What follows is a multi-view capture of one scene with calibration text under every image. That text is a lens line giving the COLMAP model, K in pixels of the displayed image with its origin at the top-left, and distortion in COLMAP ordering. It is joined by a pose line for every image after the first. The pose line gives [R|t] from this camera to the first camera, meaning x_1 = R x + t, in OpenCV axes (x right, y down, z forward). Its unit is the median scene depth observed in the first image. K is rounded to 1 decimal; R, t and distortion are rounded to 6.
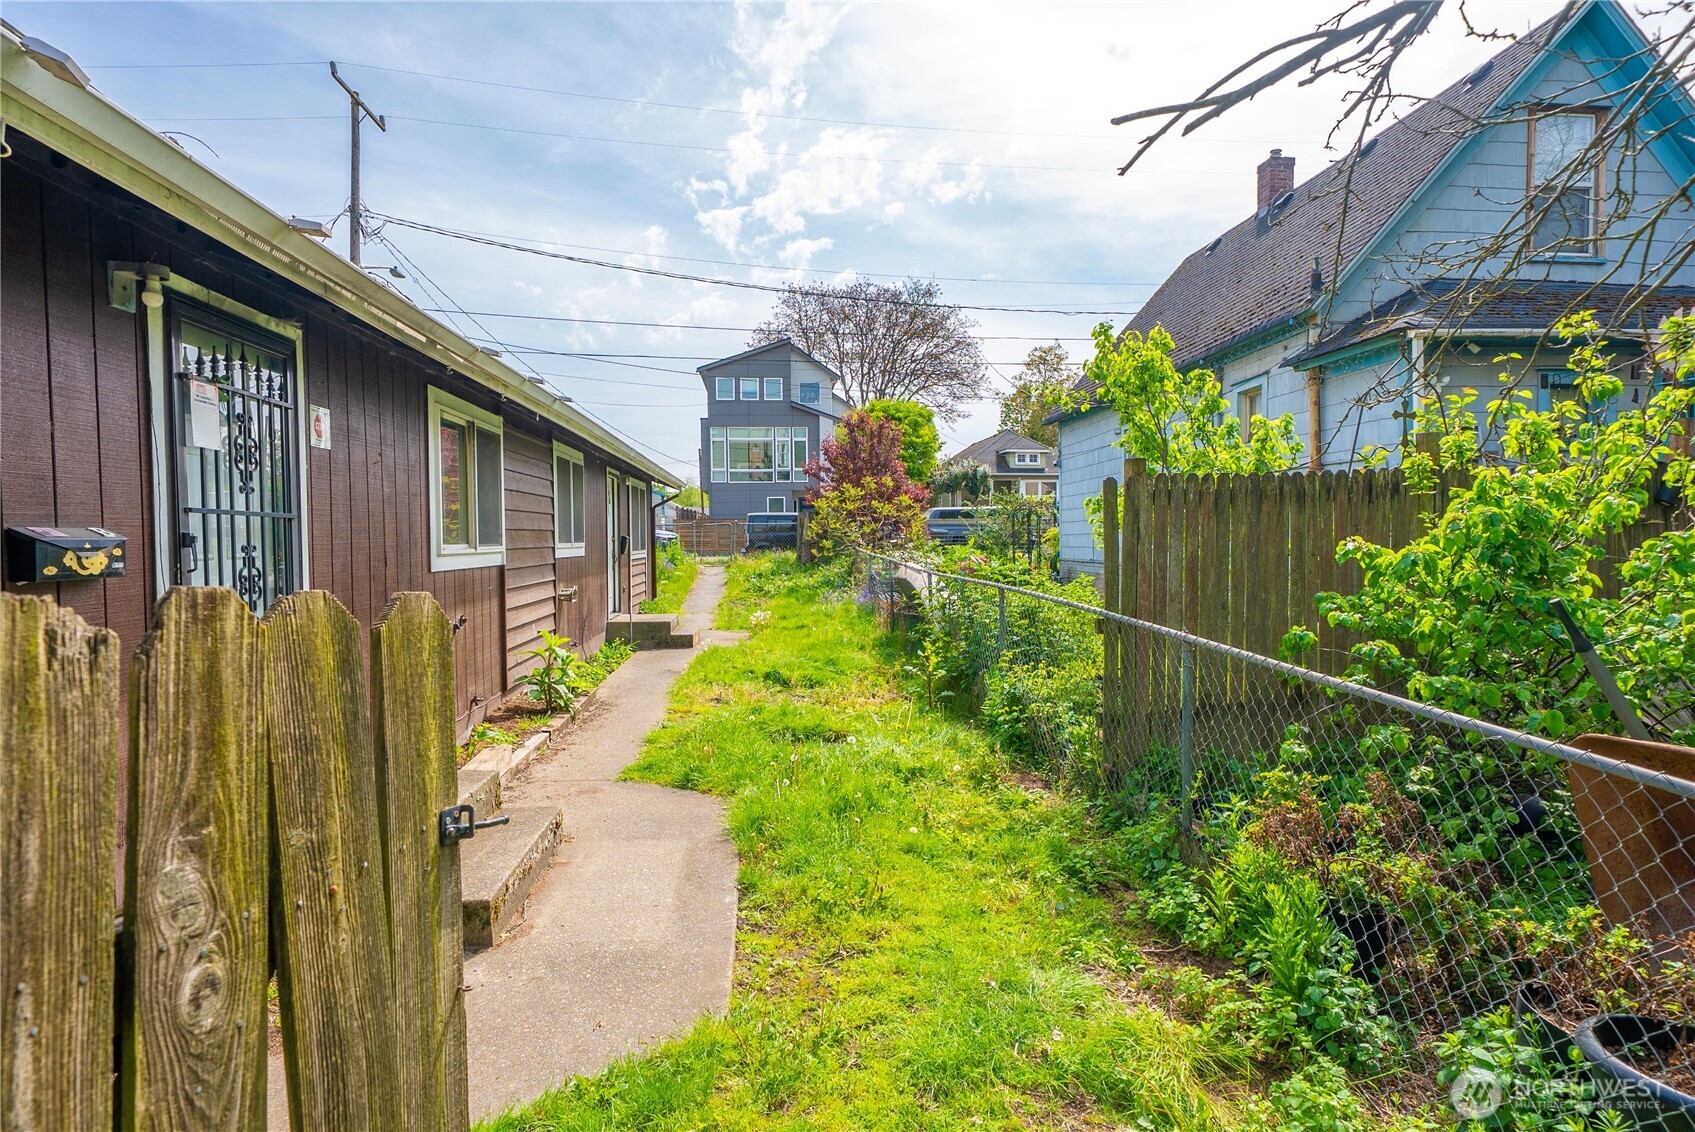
lens RADIAL K [[898.1, 0, 841.5], [0, 898.1, 554.3], [0, 0, 1]] dist [0.001679, 0.000256]
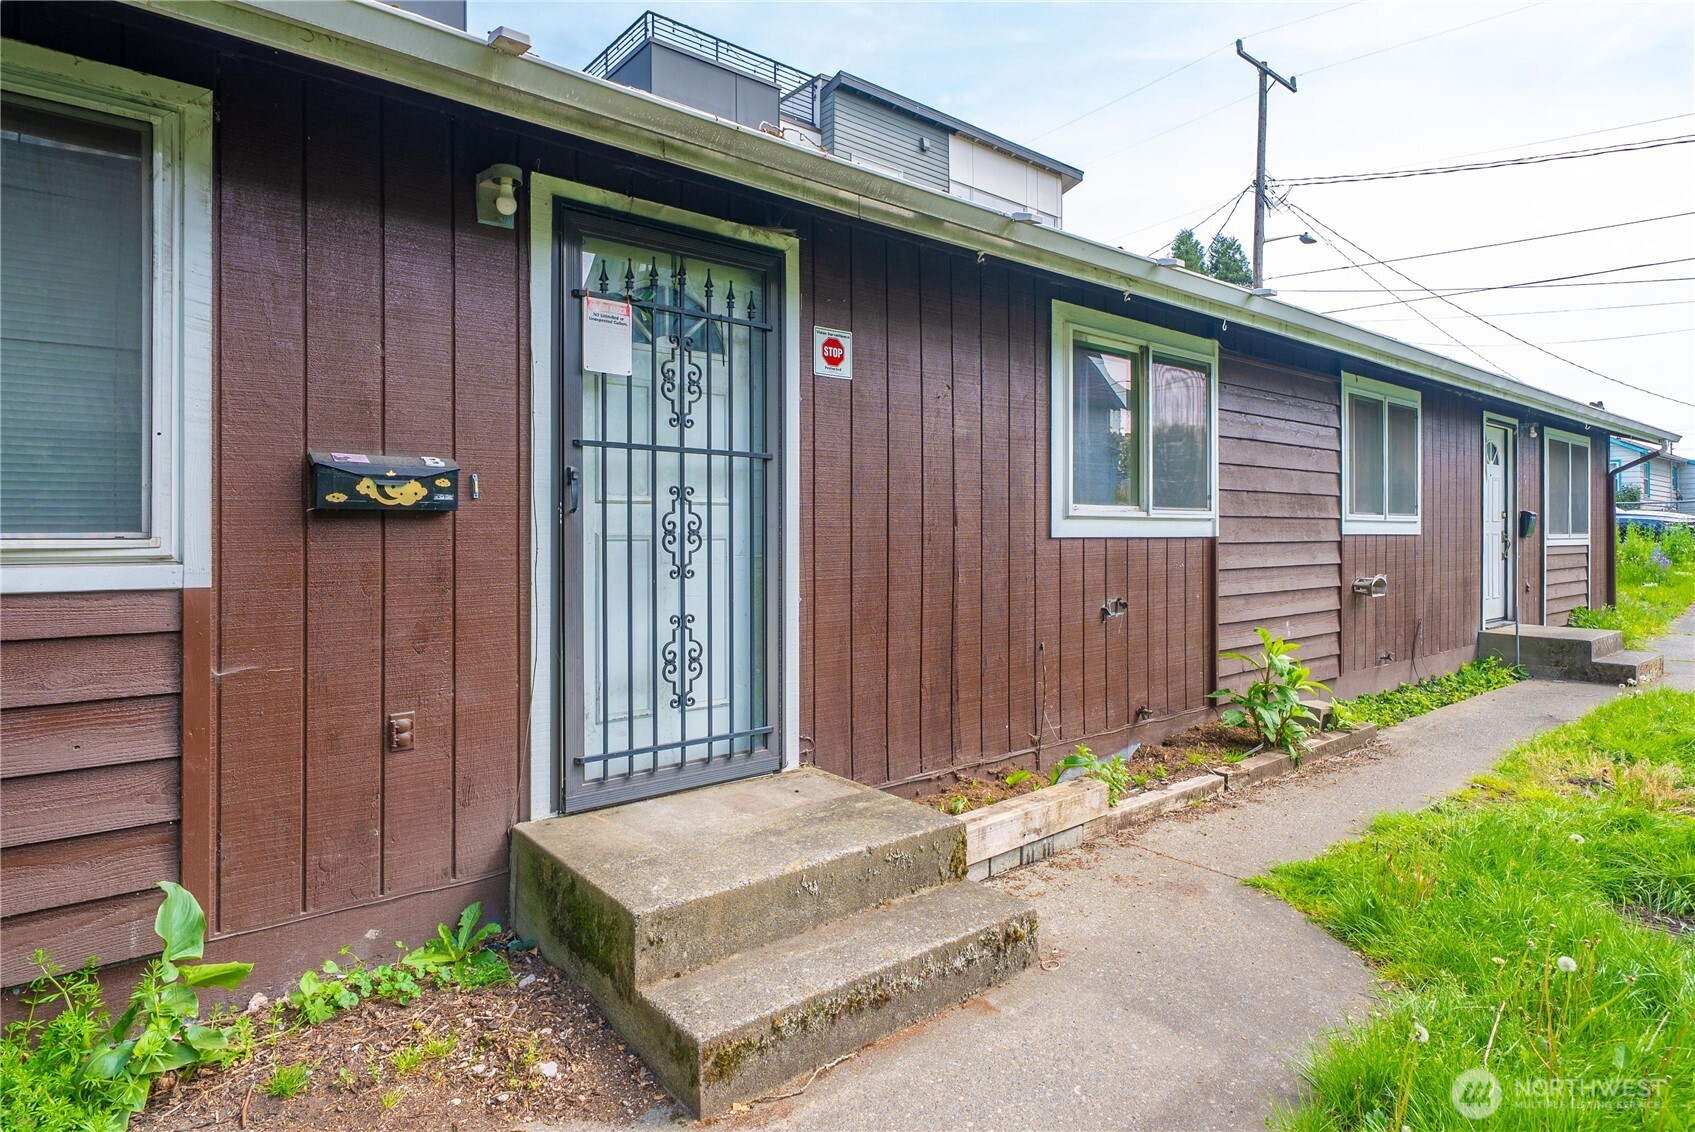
lens RADIAL K [[923.7, 0, 847.0], [0, 923.7, 525.2], [0, 0, 1]] dist [0.003184, 0.000577]
pose [[0.575918, 0.003660, -0.817499, 0.077764], [-0.020211, 0.999748, -0.009763, 0.016030], [0.817258, 0.022145, 0.575847, 0.307151]]
